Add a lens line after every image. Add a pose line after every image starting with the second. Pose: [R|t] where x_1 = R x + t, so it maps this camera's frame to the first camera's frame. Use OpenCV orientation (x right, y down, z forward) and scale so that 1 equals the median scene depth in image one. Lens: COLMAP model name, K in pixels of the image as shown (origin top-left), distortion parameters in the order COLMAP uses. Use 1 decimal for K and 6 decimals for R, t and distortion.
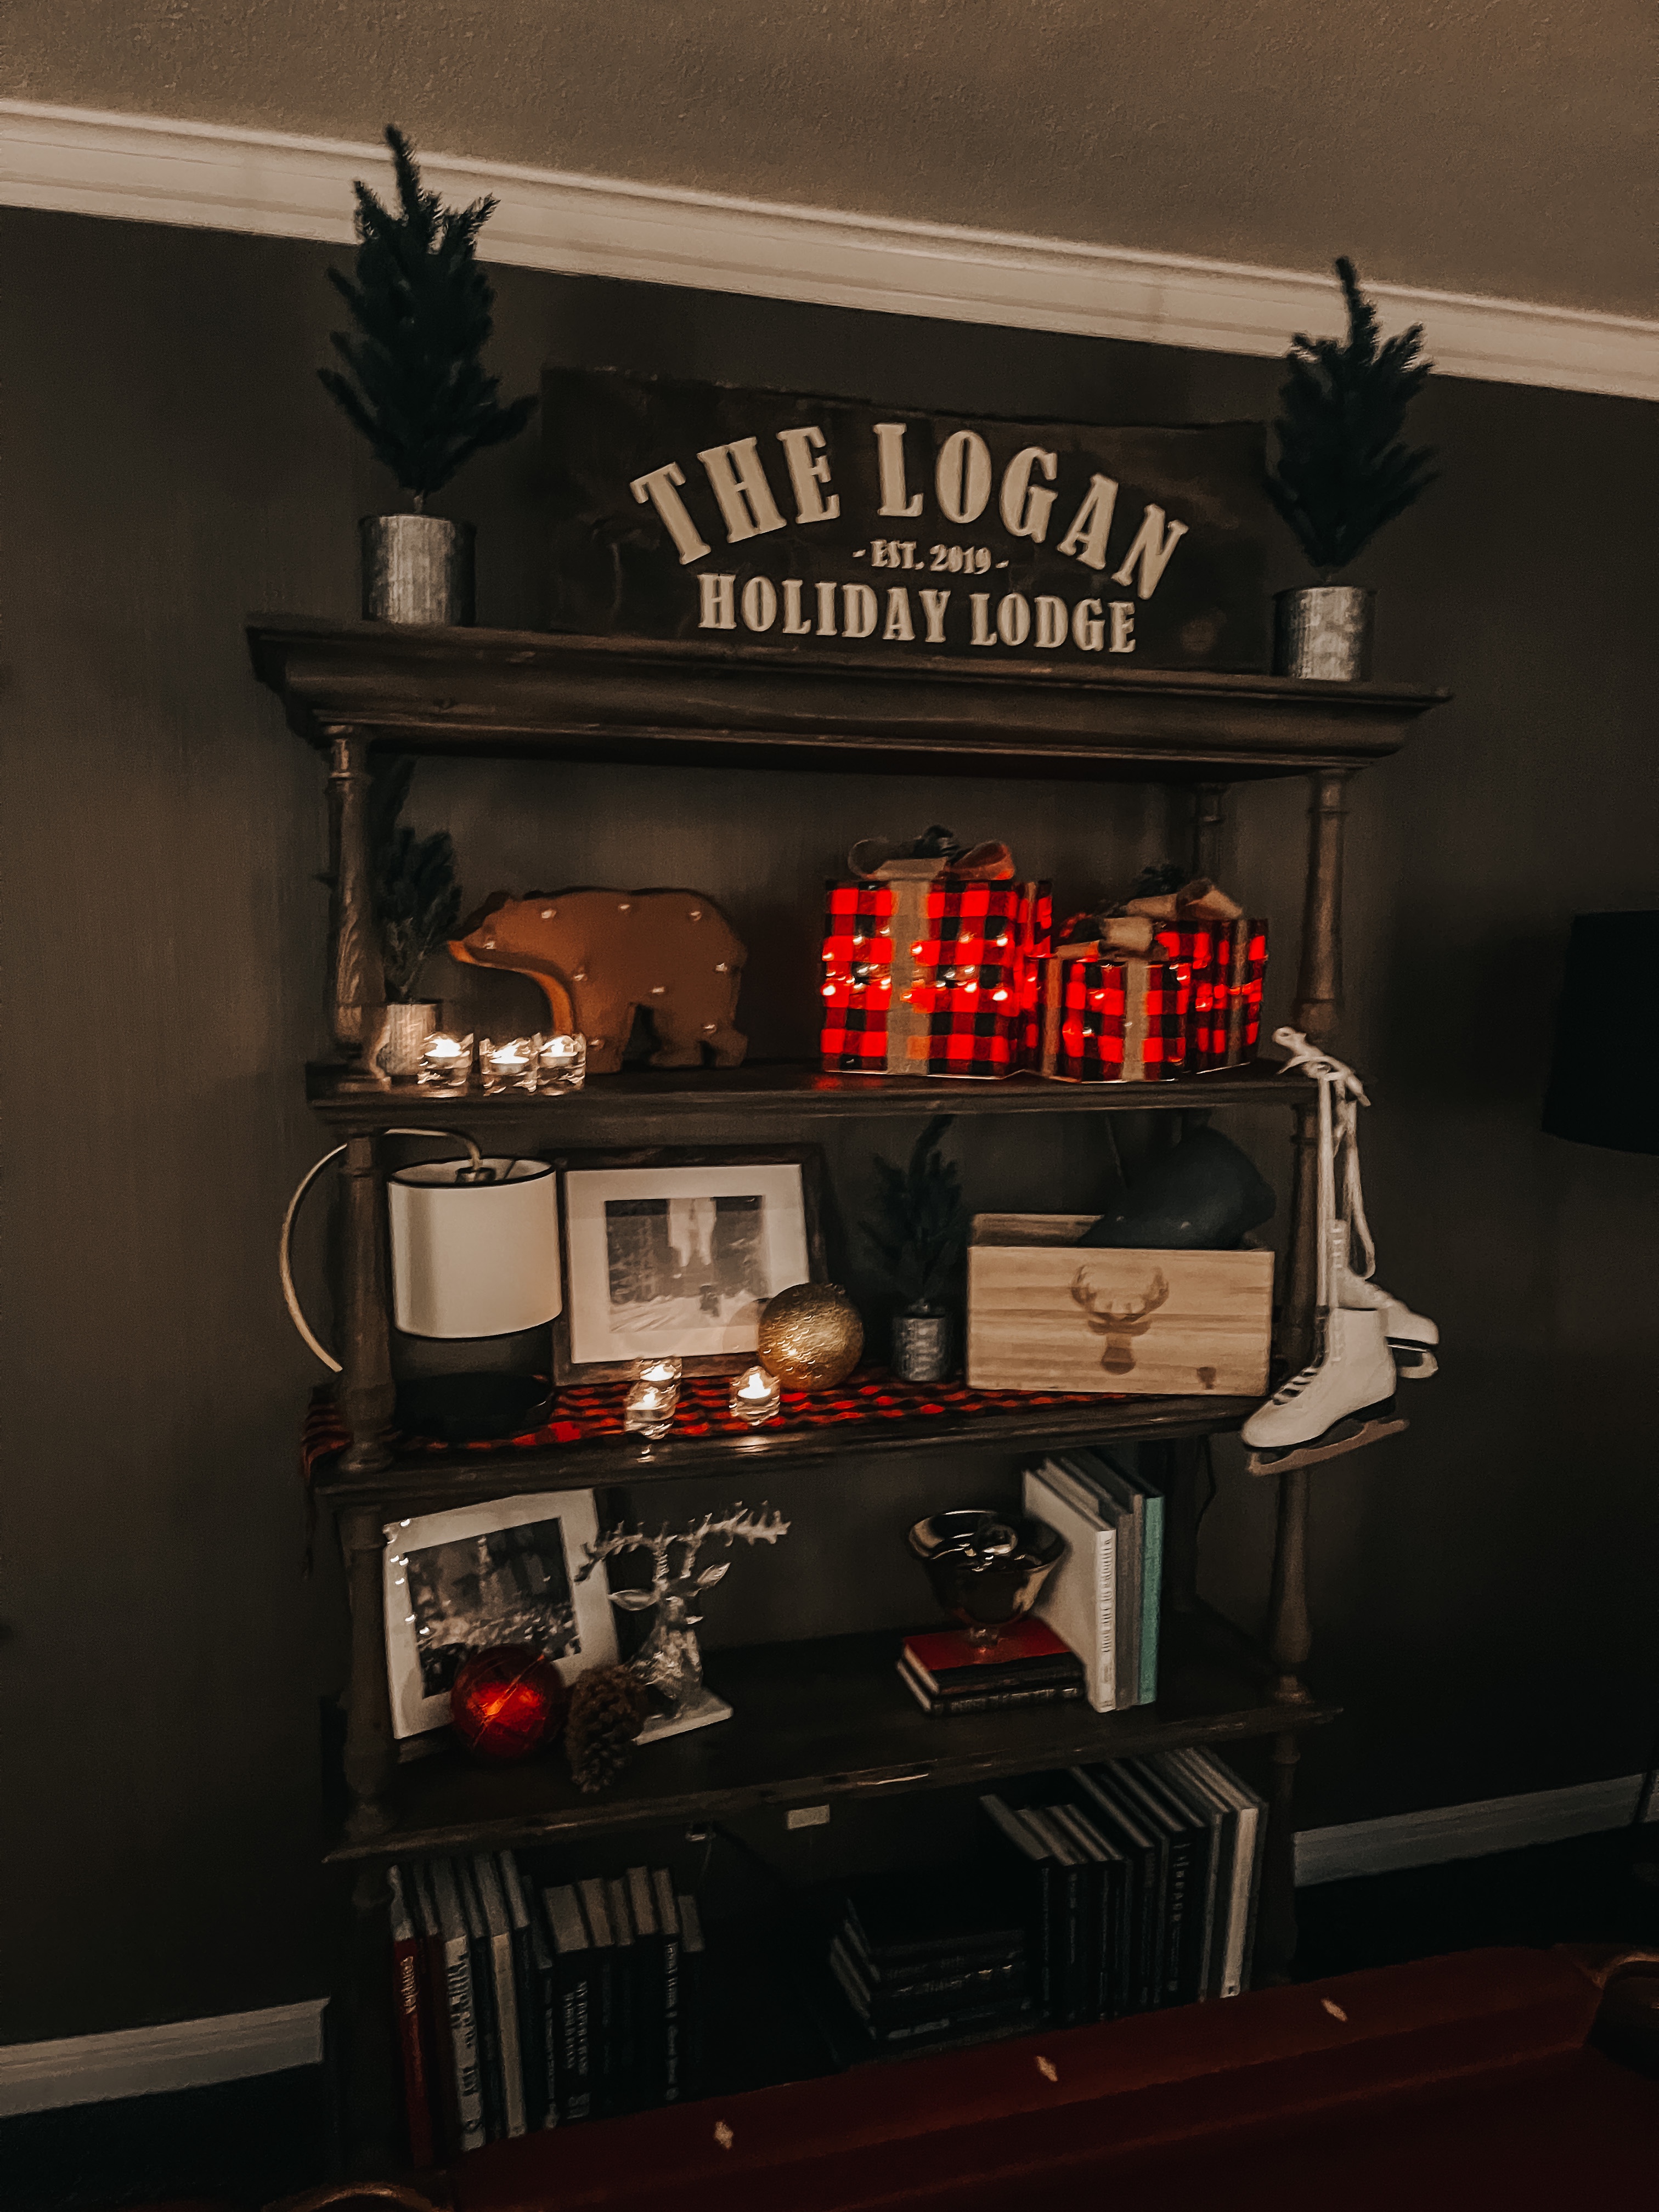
lens RADIAL K [[1693.8, 0, 818.1], [0, 1693.8, 1115.3], [0, 0, 1]] dist [0.041114, -0.004588]
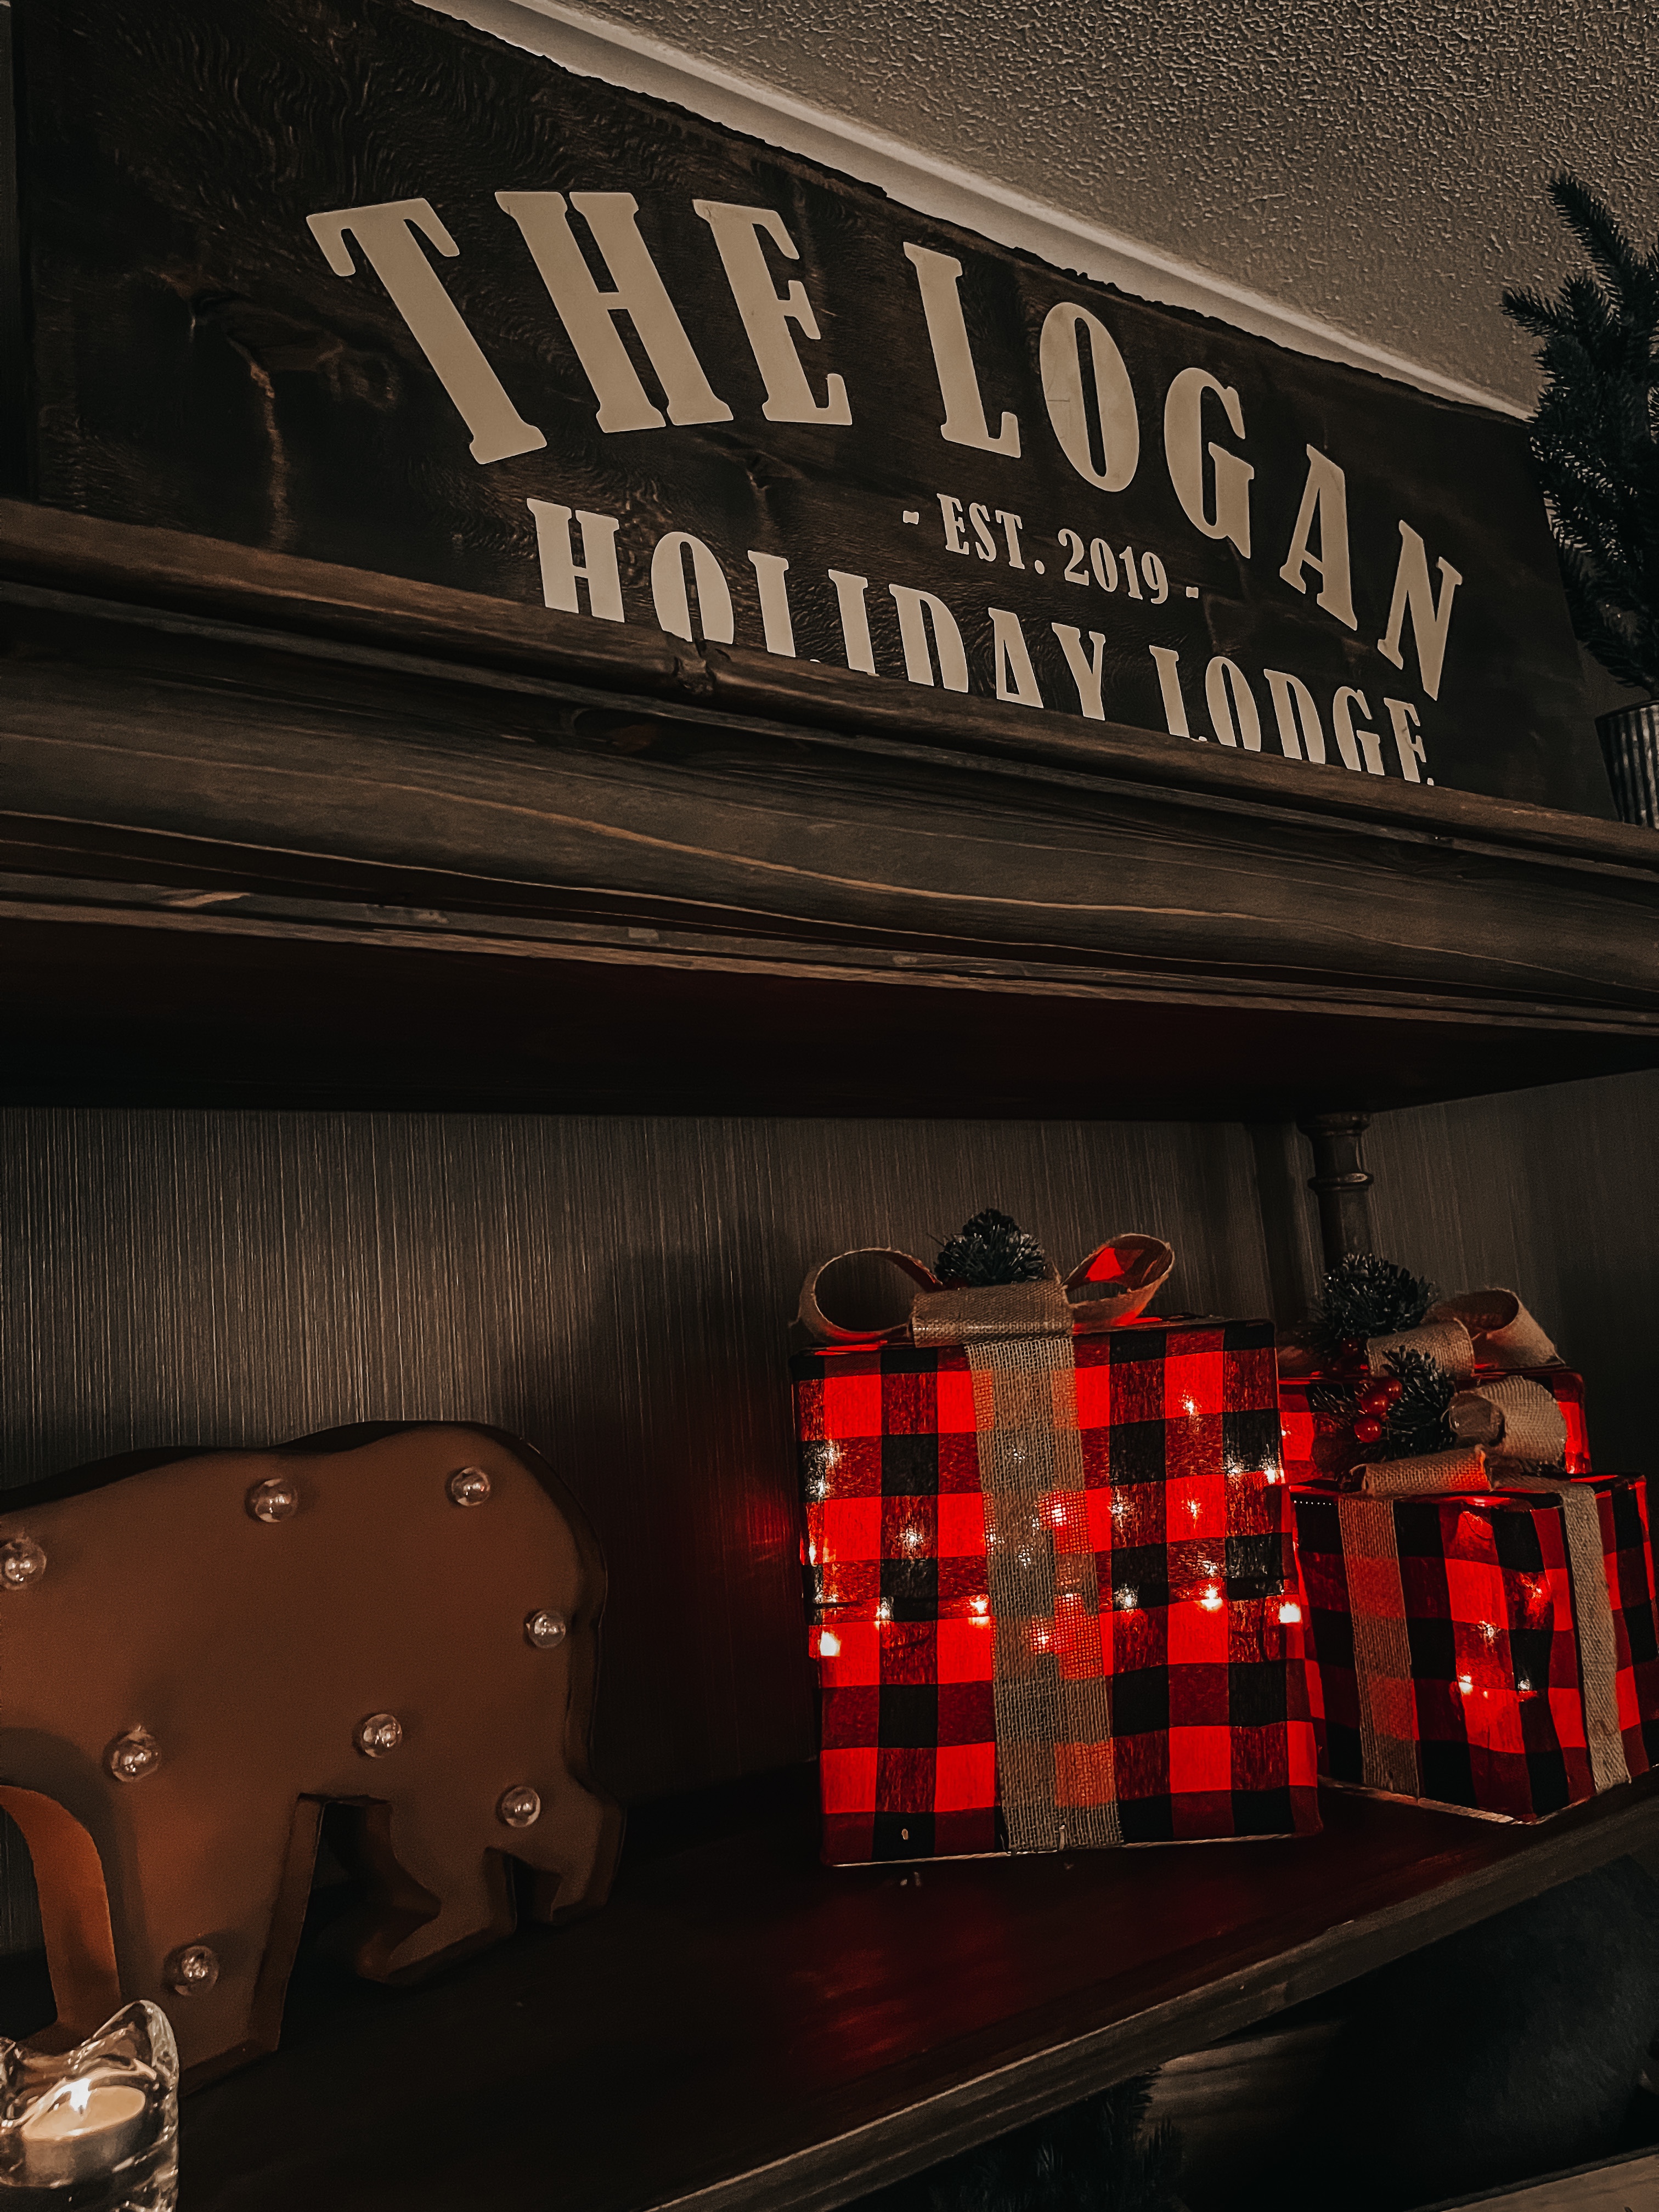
lens RADIAL K [[1693.8, 0, 853.6], [0, 1693.8, 1115.0], [0, 0, 1]] dist [0.041114, -0.004588]
pose [[0.943005, -0.042300, 0.330080, -0.119798], [0.122774, 0.966139, -0.226941, -0.110521], [-0.309304, 0.254532, 0.916267, 0.672431]]
